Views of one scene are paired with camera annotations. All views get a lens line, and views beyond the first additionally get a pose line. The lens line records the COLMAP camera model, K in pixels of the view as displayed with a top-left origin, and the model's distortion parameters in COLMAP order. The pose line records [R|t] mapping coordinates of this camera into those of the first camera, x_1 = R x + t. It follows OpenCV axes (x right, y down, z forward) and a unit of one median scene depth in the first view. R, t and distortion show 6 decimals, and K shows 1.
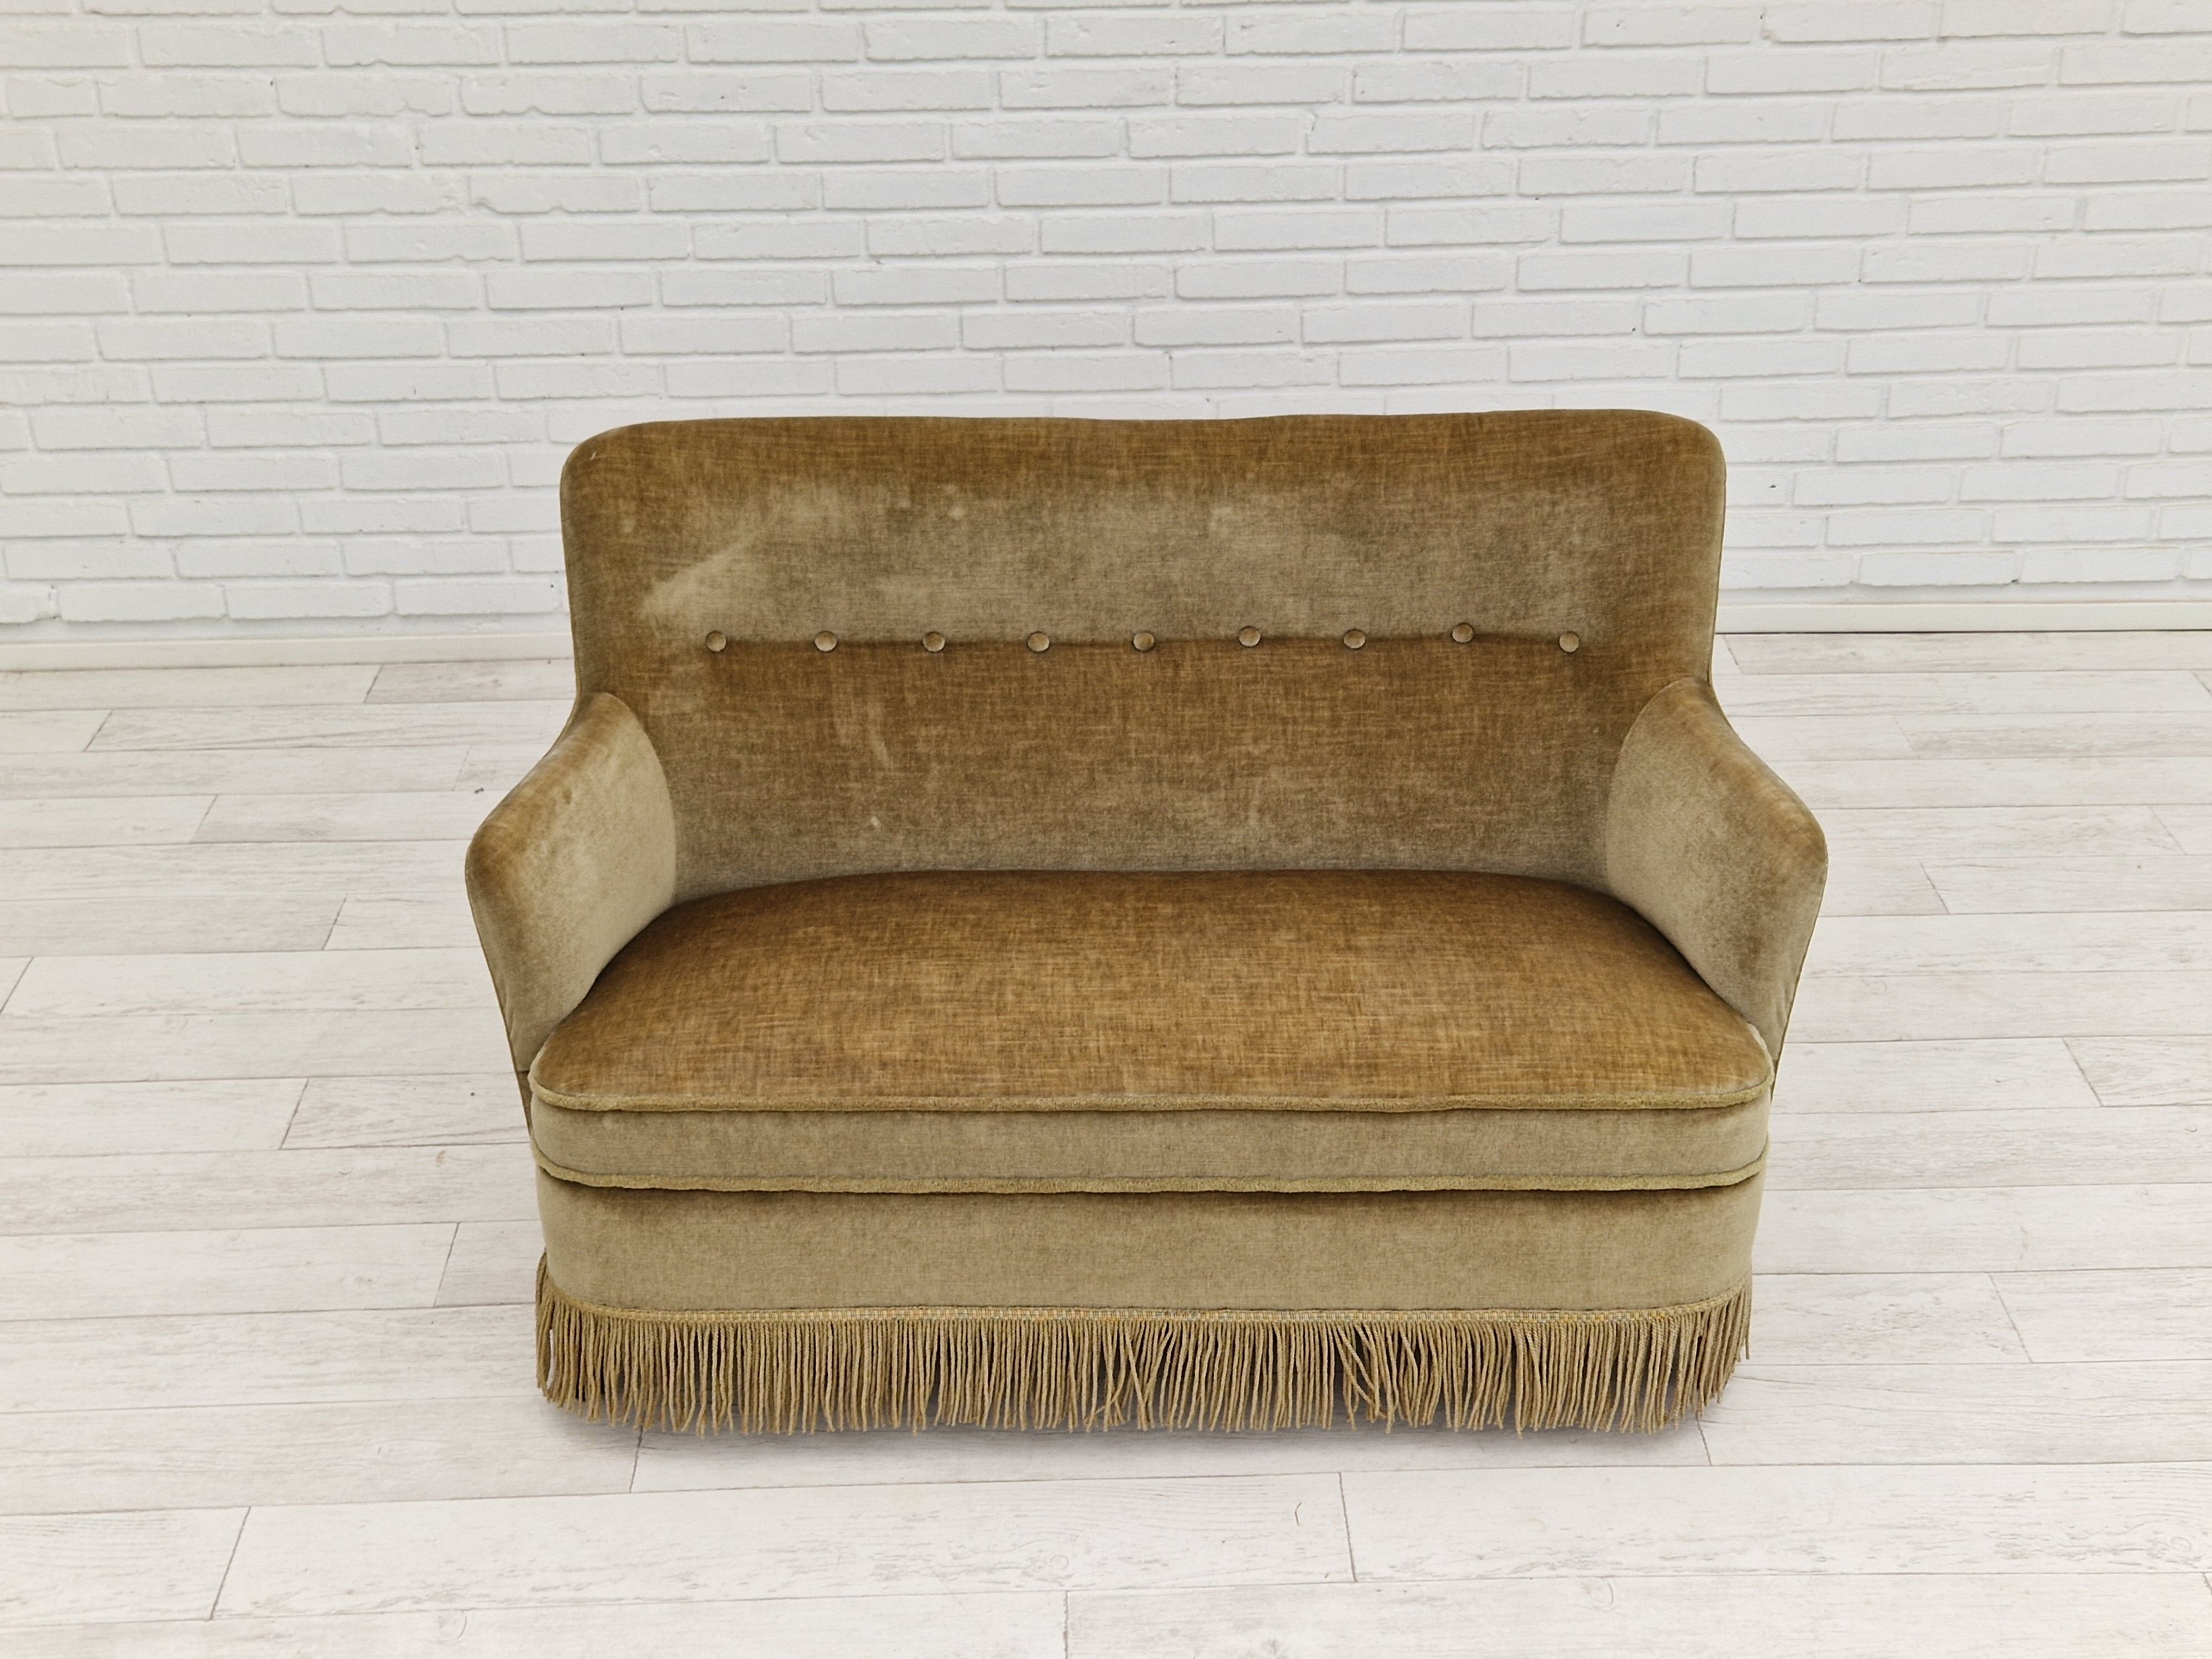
lens RADIAL K [[2855.1, 0, 1129.7], [0, 2855.1, 857.5], [0, 0, 1]] dist [0.056431, 0.000000]
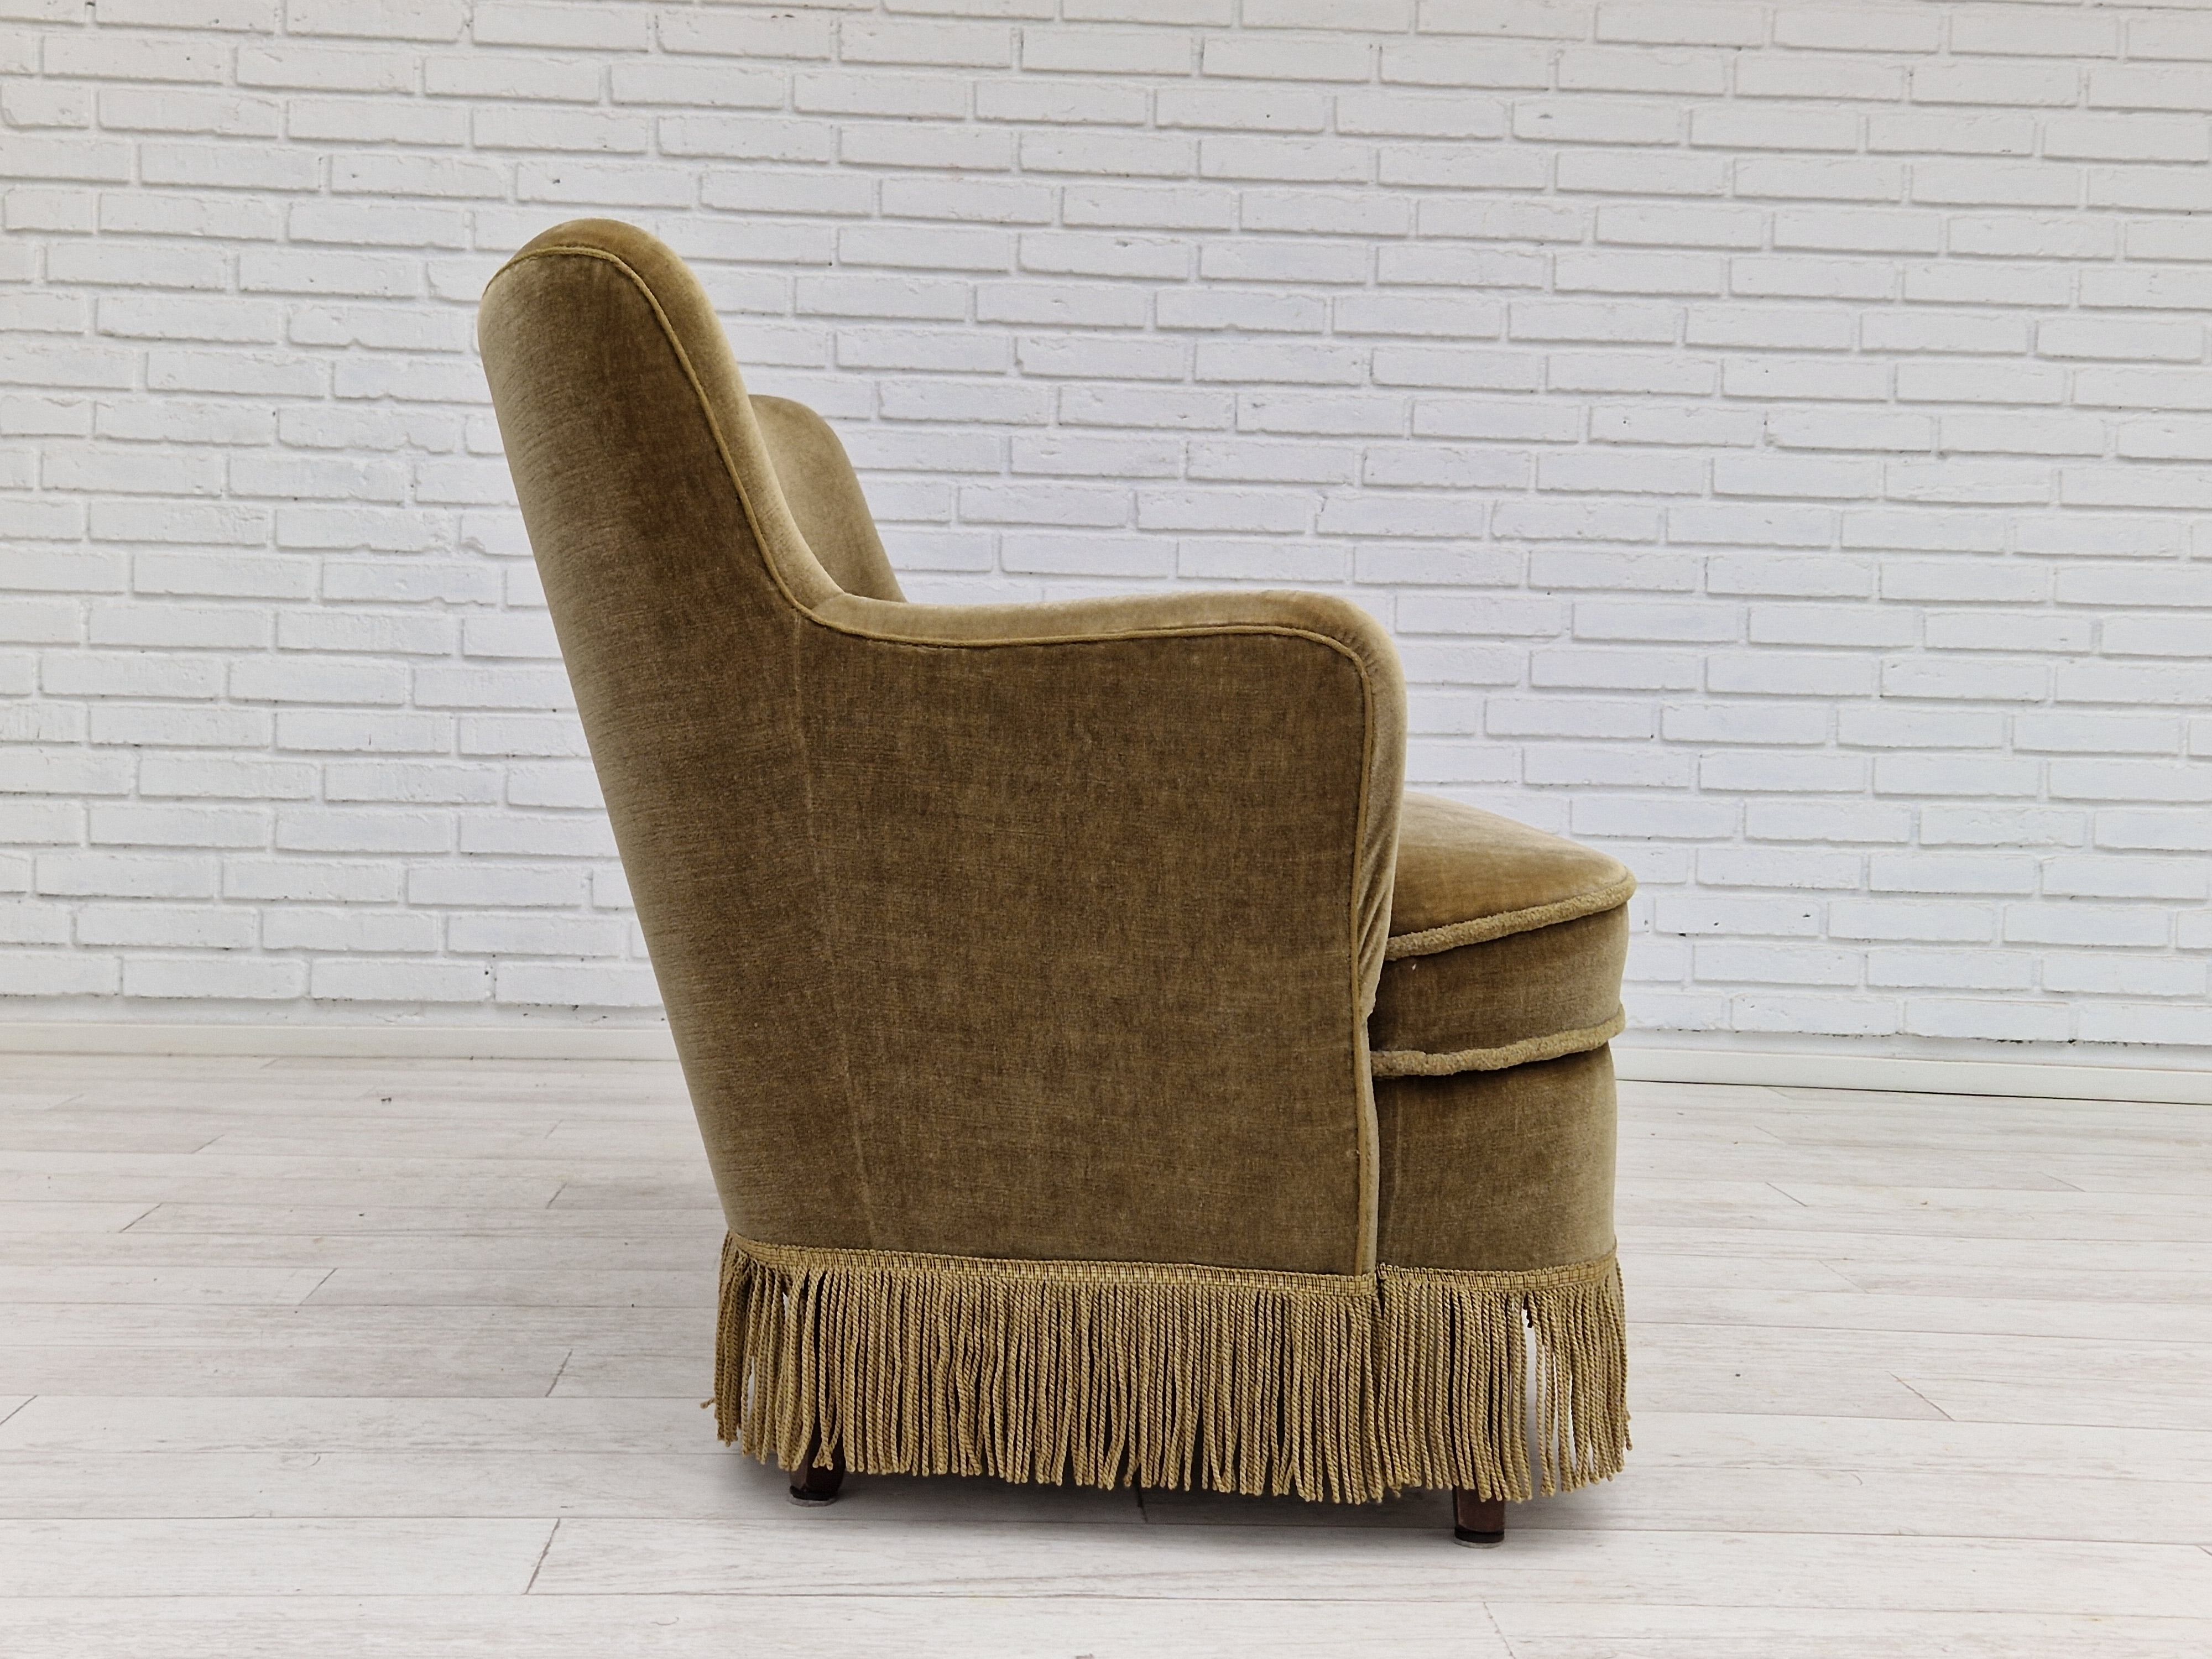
lens RADIAL K [[2855.1, 0, 1102.9], [0, 2855.1, 806.4], [0, 0, 1]] dist [0.056431, 0.000000]
pose [[0.998845, 0.037635, 0.029884, -0.037900], [-0.020121, 0.892224, -0.451145, 0.286296], [-0.043642, 0.450022, 0.891950, 0.167455]]
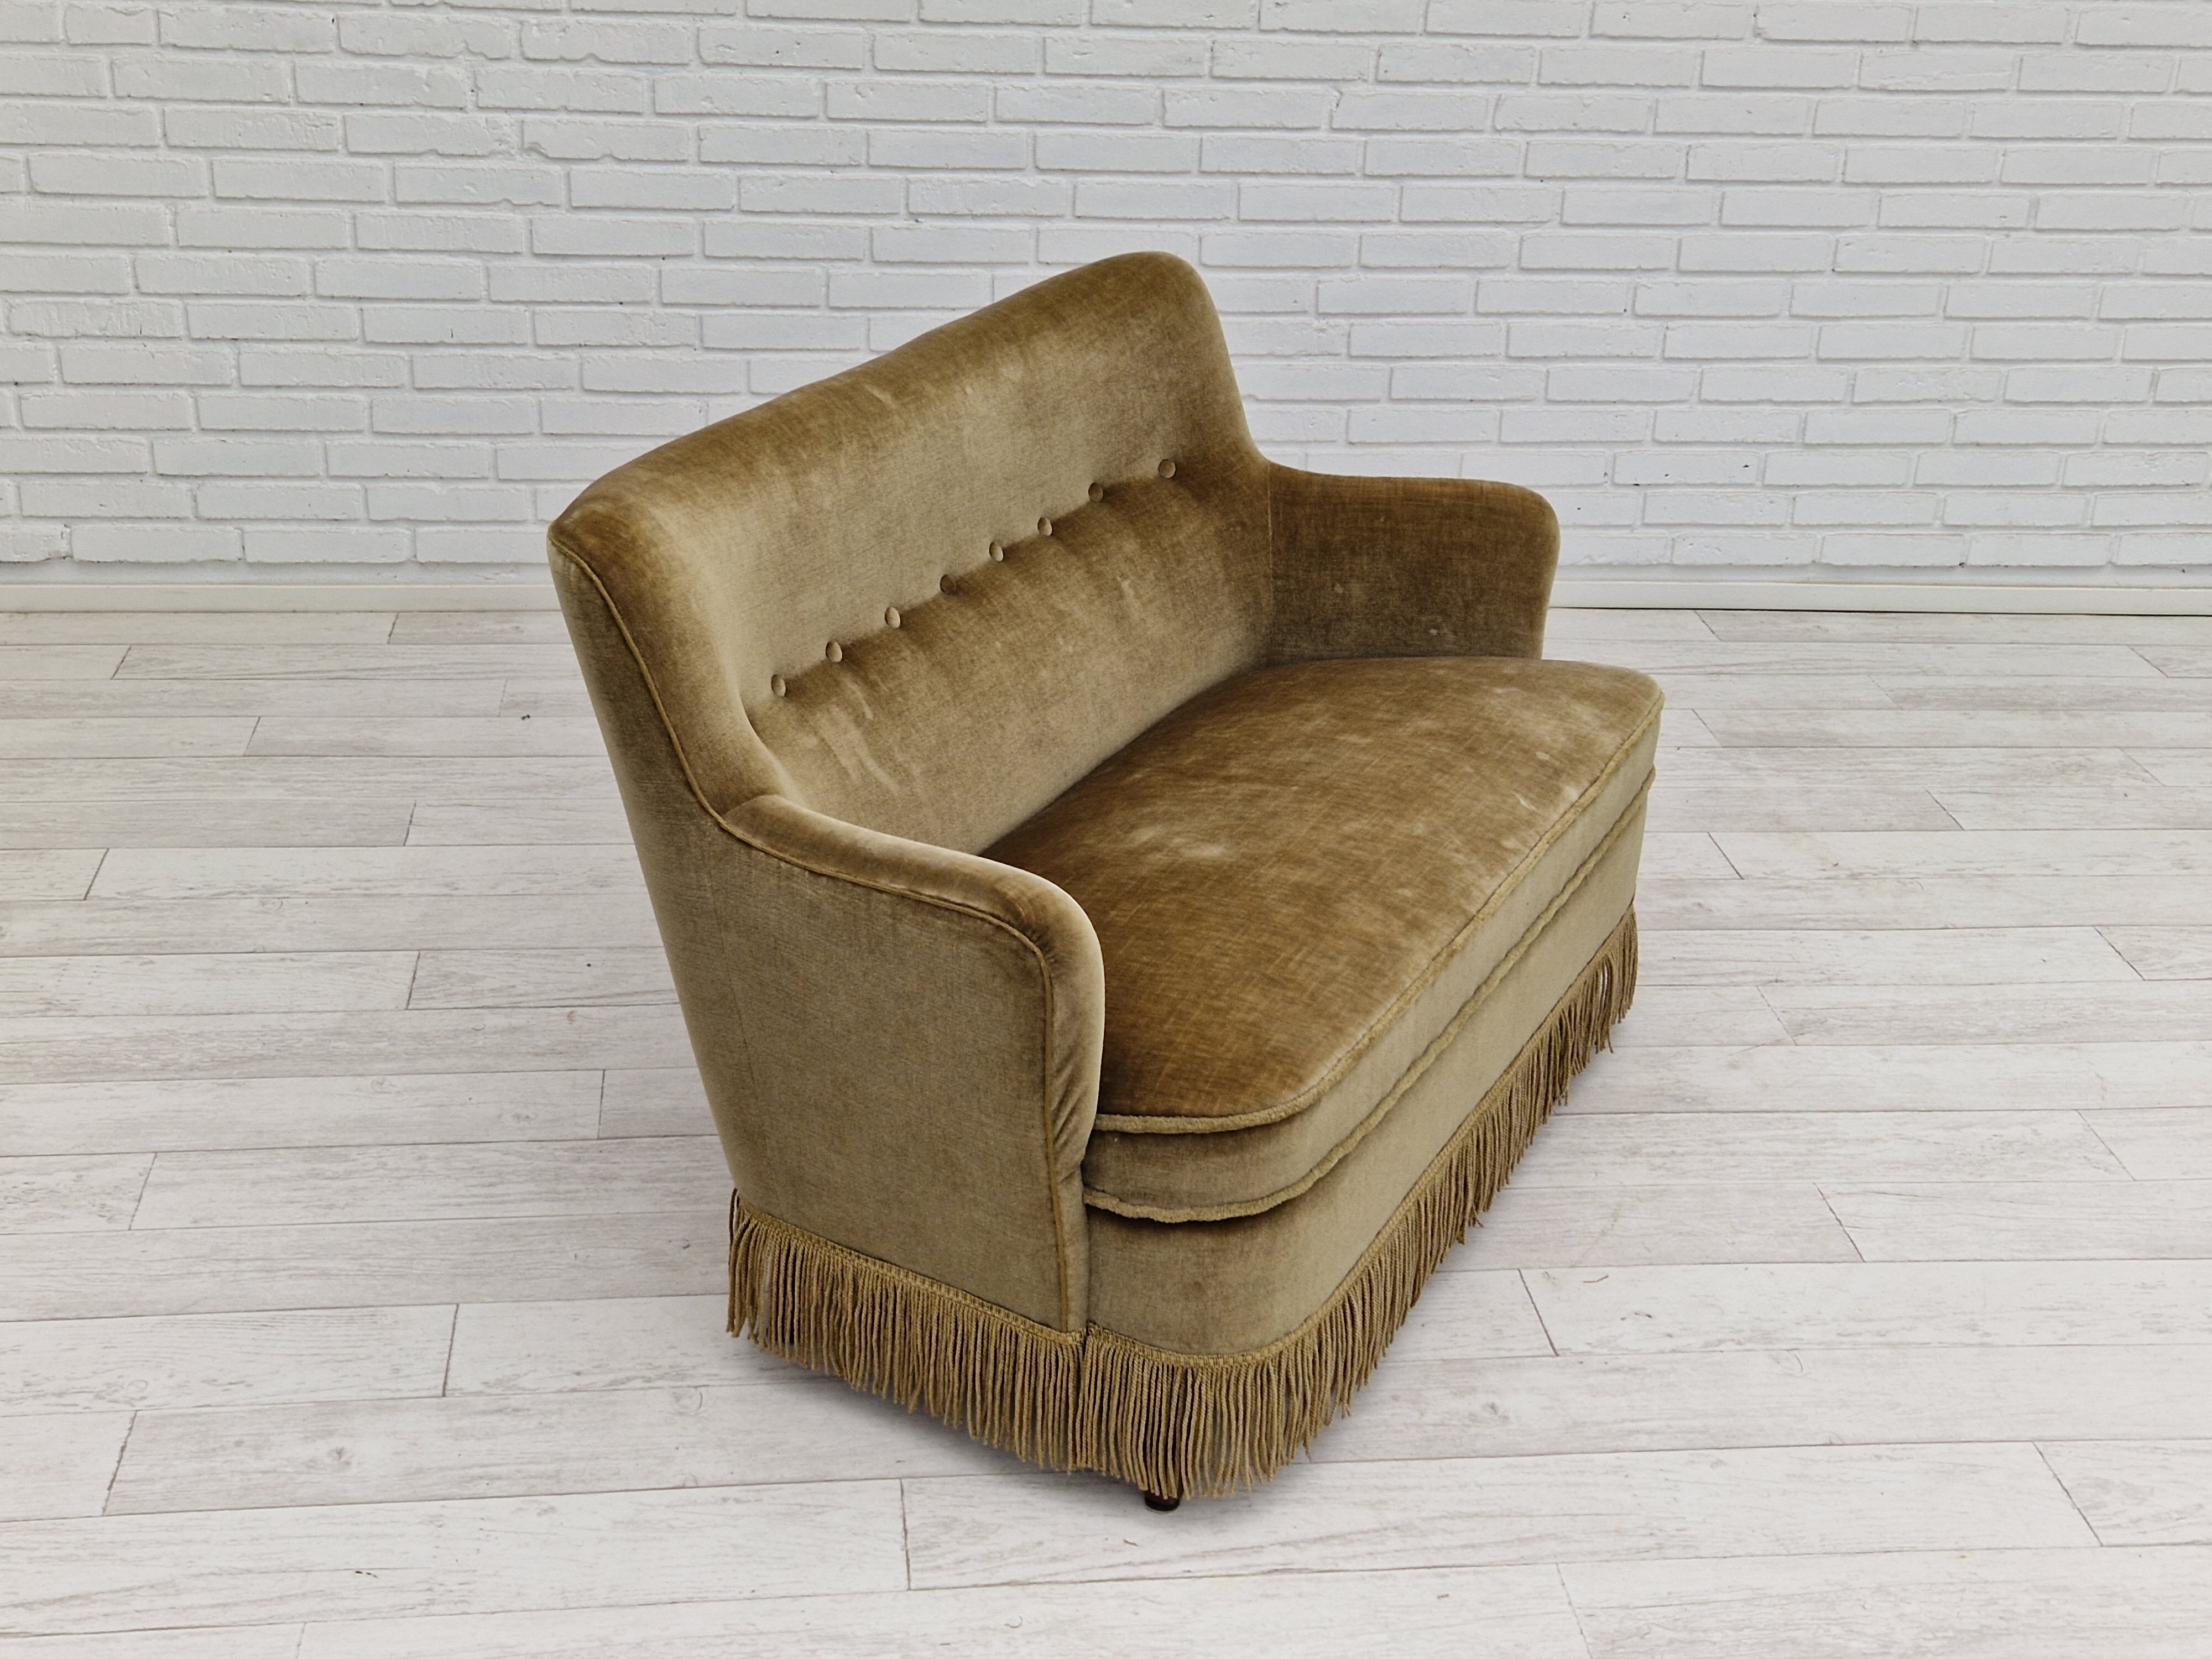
lens RADIAL K [[2855.1, 0, 1112.3], [0, 2855.1, 848.6], [0, 0, 1]] dist [0.056431, 0.000000]
pose [[0.994710, 0.009964, 0.102235, -0.123649], [-0.002787, 0.997536, -0.070108, 0.092619], [-0.102682, 0.069452, 0.992287, -0.018024]]
